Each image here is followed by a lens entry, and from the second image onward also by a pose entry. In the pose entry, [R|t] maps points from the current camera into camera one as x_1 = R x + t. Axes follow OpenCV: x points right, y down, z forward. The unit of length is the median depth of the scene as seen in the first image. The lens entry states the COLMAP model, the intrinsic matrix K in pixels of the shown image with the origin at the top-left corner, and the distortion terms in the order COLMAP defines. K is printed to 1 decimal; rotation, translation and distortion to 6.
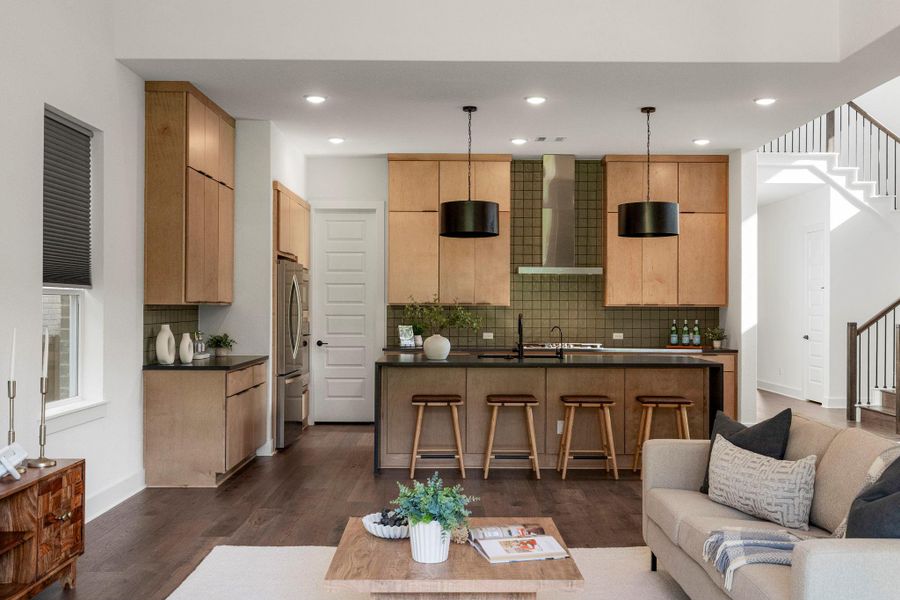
lens RADIAL K [[888.4, 0, 458.4], [0, 888.4, 296.9], [0, 0, 1]] dist [0.003262, 0.000000]
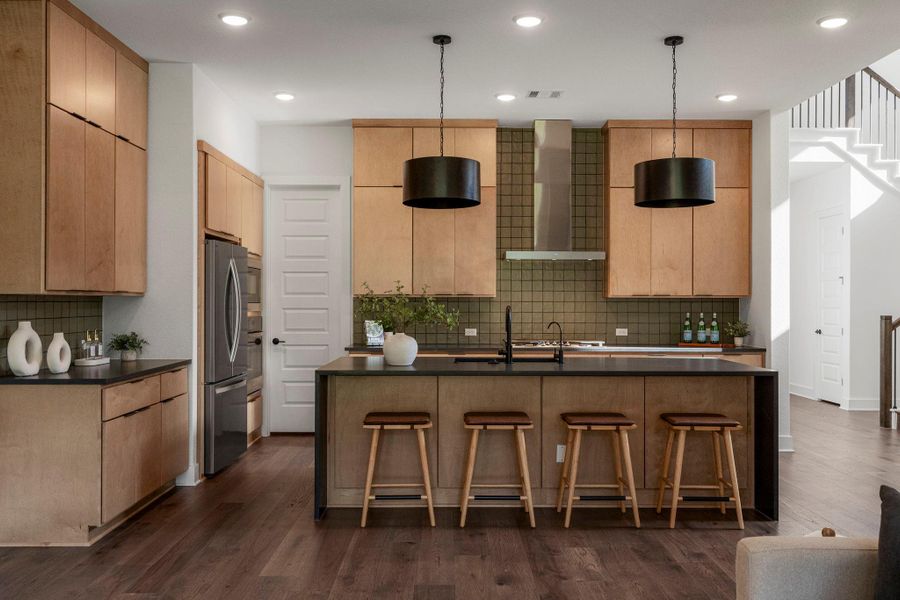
lens RADIAL K [[786.4, 0, 453.1], [0, 786.4, 297.0], [0, 0, 1]] dist [-0.000150, 0.003094]
pose [[0.999997, -0.002405, -0.000458, 0.020658], [0.002407, 0.999985, 0.004834, 0.007341], [0.000446, -0.004836, 0.999988, 0.295314]]
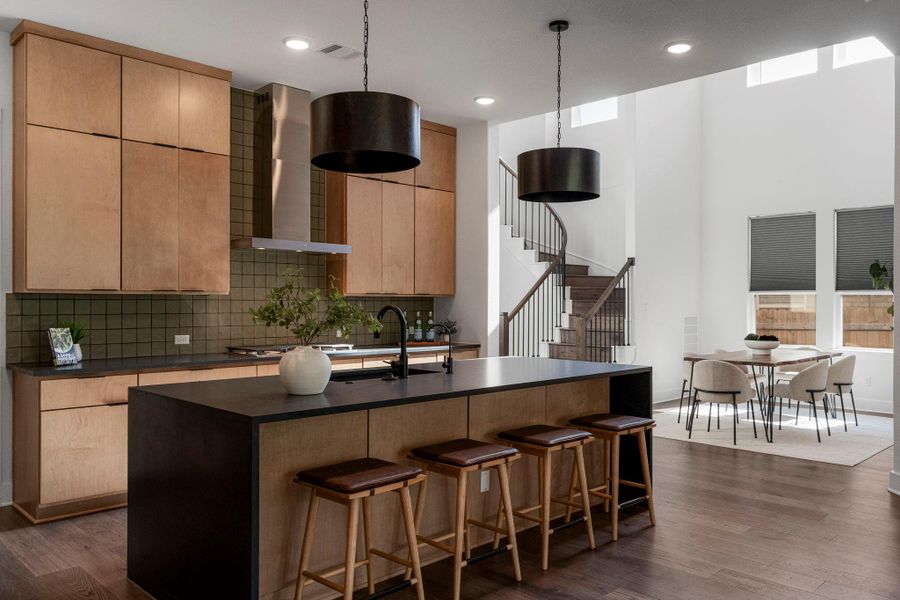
lens RADIAL K [[691.2, 0, 449.7], [0, 691.2, 303.5], [0, 0, 1]] dist [0.002138, -0.002110]
pose [[0.715412, -0.004474, 0.698688, -0.231796], [-0.006481, 0.999894, 0.013039, 0.010594], [-0.698672, -0.013856, 0.715308, 0.607010]]
